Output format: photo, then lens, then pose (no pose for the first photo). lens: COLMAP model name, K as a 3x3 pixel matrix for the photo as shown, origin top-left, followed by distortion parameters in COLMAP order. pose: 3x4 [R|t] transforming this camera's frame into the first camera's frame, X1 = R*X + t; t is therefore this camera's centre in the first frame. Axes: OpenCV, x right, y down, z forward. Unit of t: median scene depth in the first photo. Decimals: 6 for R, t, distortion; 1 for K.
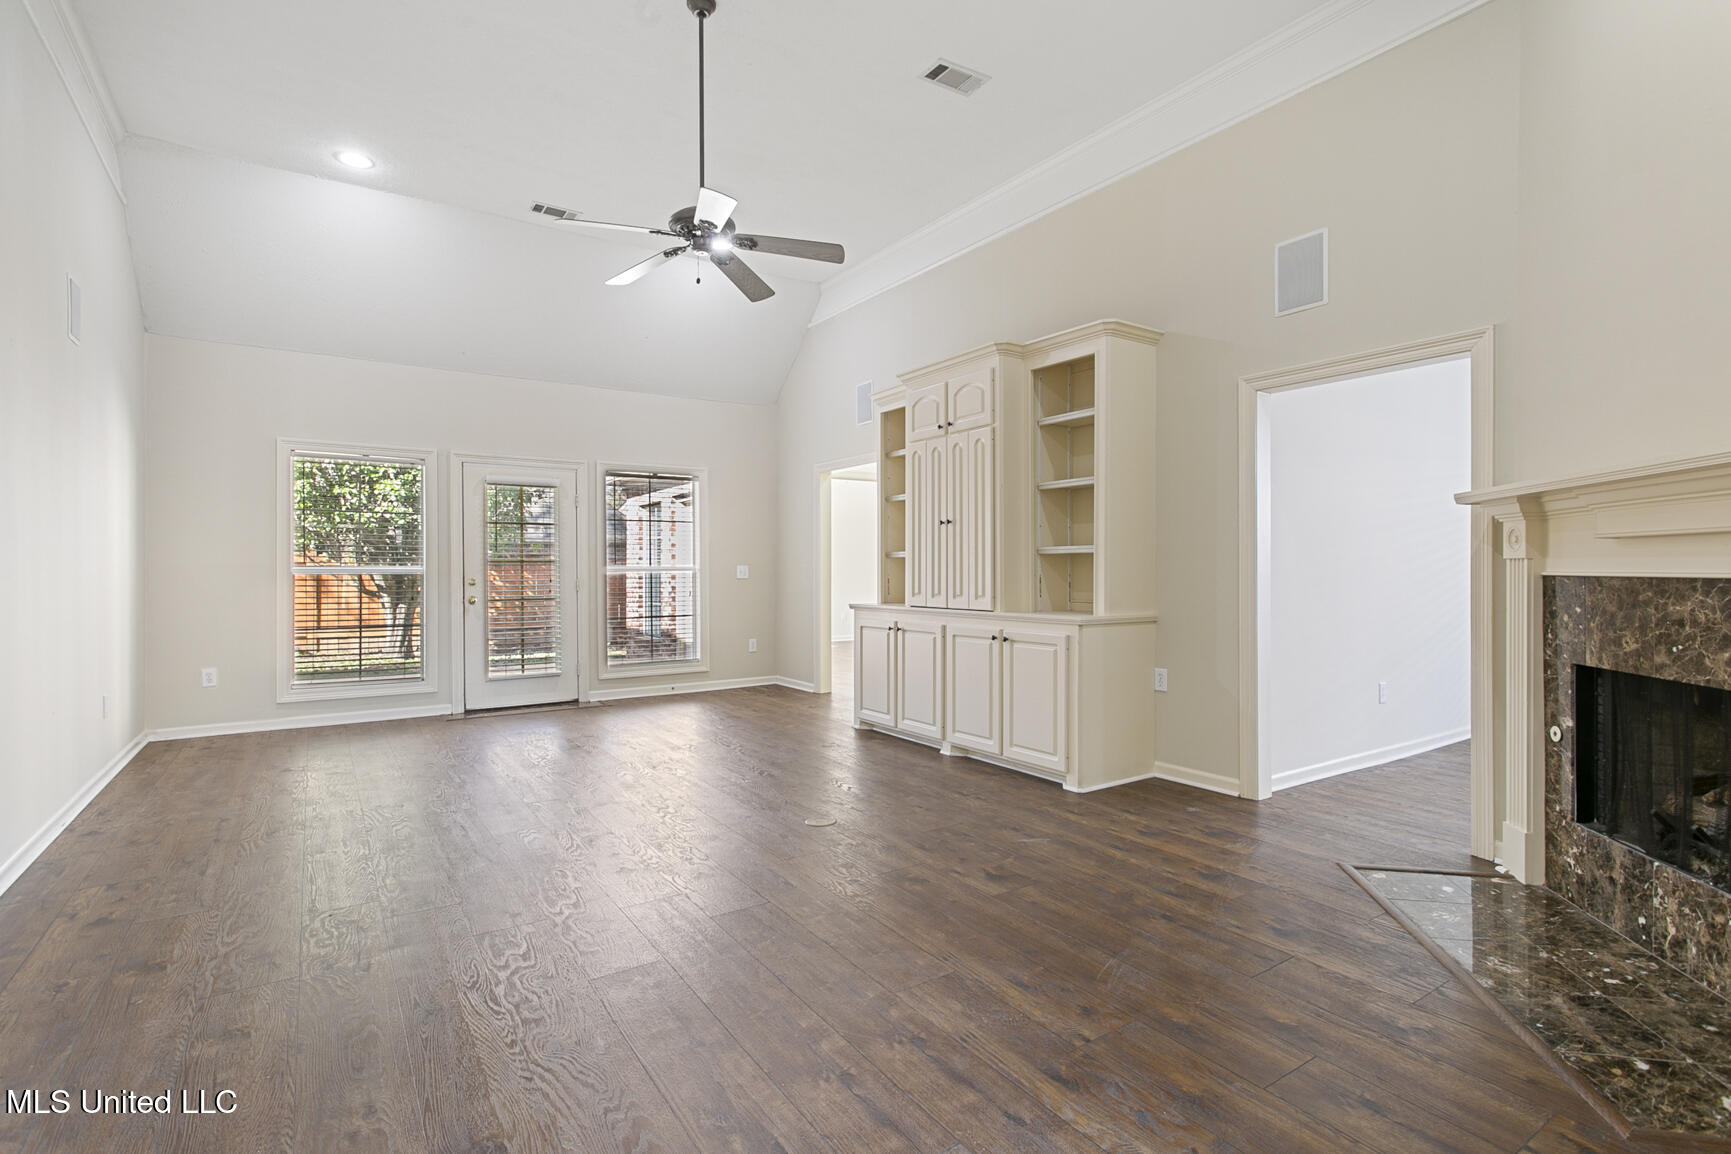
lens RADIAL K [[838.9, 0, 859.9], [0, 838.9, 568.1], [0, 0, 1]] dist [-0.003616, 0.000880]
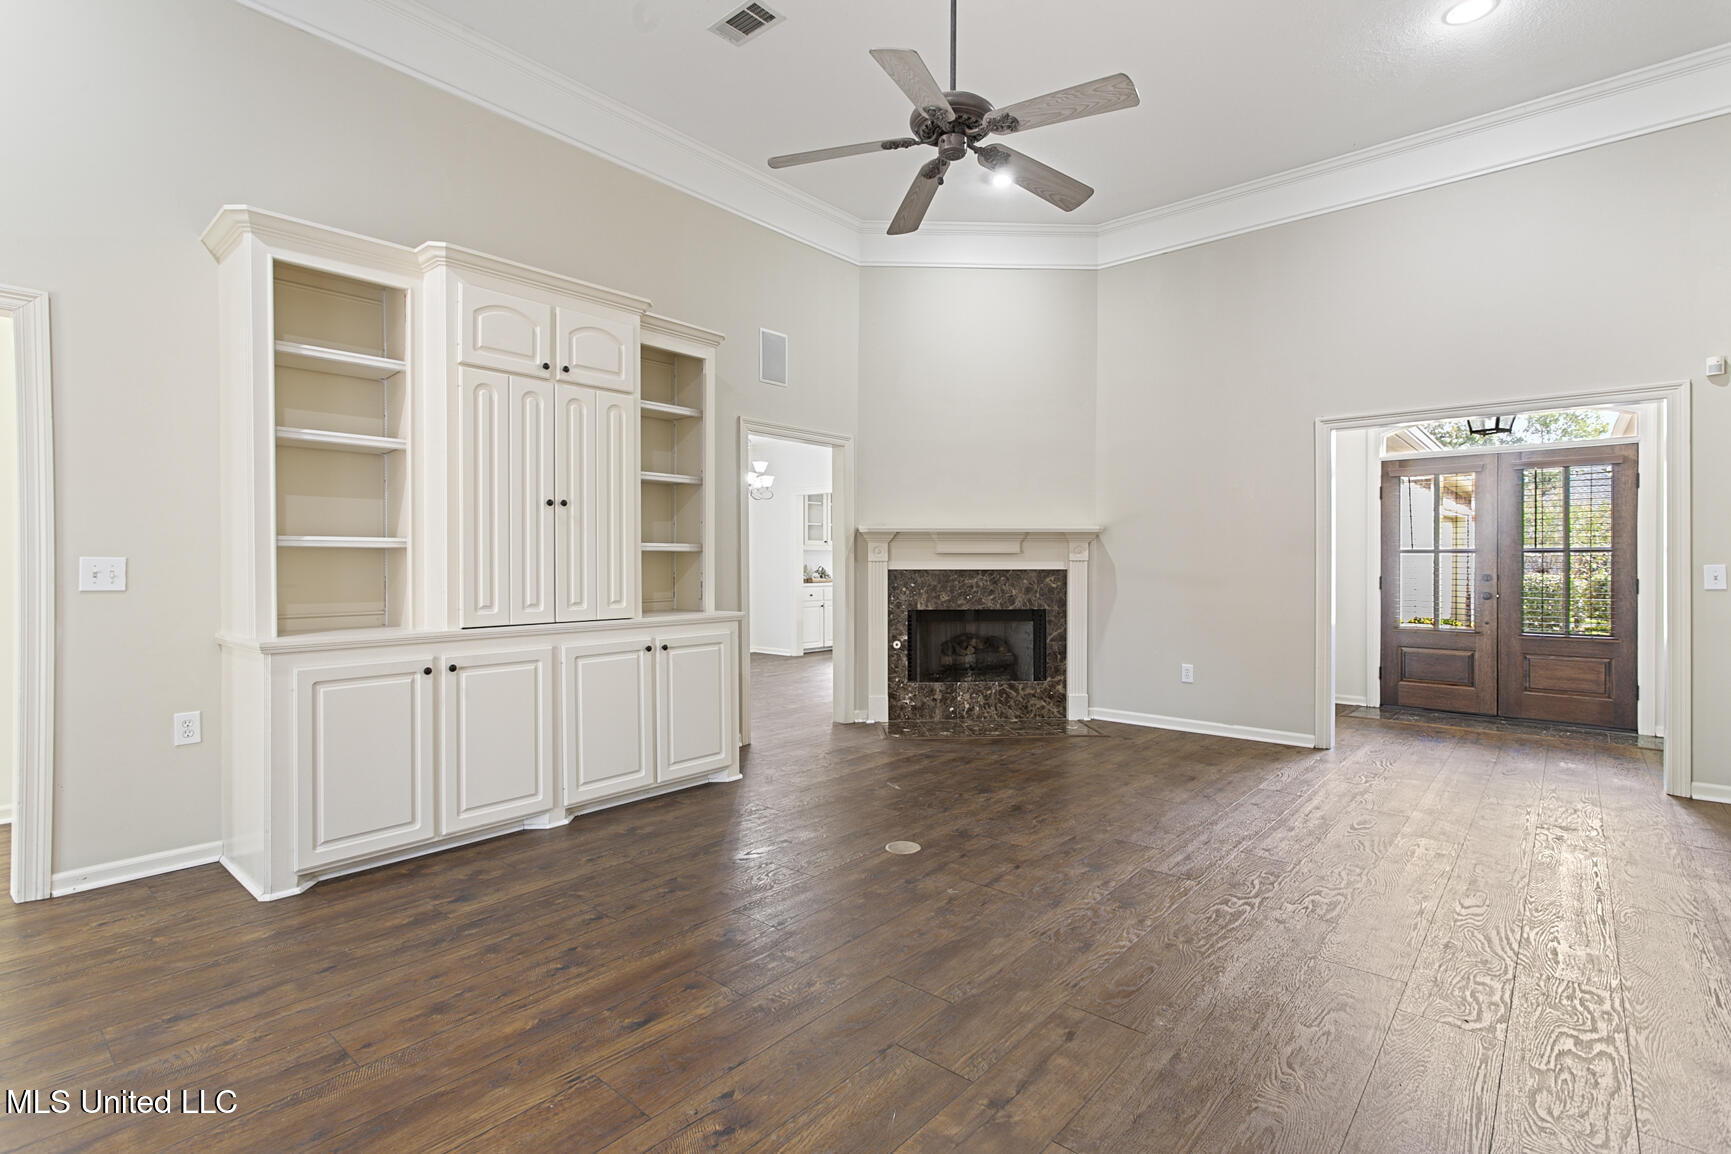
lens RADIAL K [[838.9, 0, 857.6], [0, 838.9, 574.0], [0, 0, 1]] dist [-0.003616, 0.000880]
pose [[-0.282602, -0.008957, 0.959196, -1.162444], [0.001914, 0.999949, 0.009902, -0.000996], [-0.959235, 0.004634, -0.282570, 1.687061]]
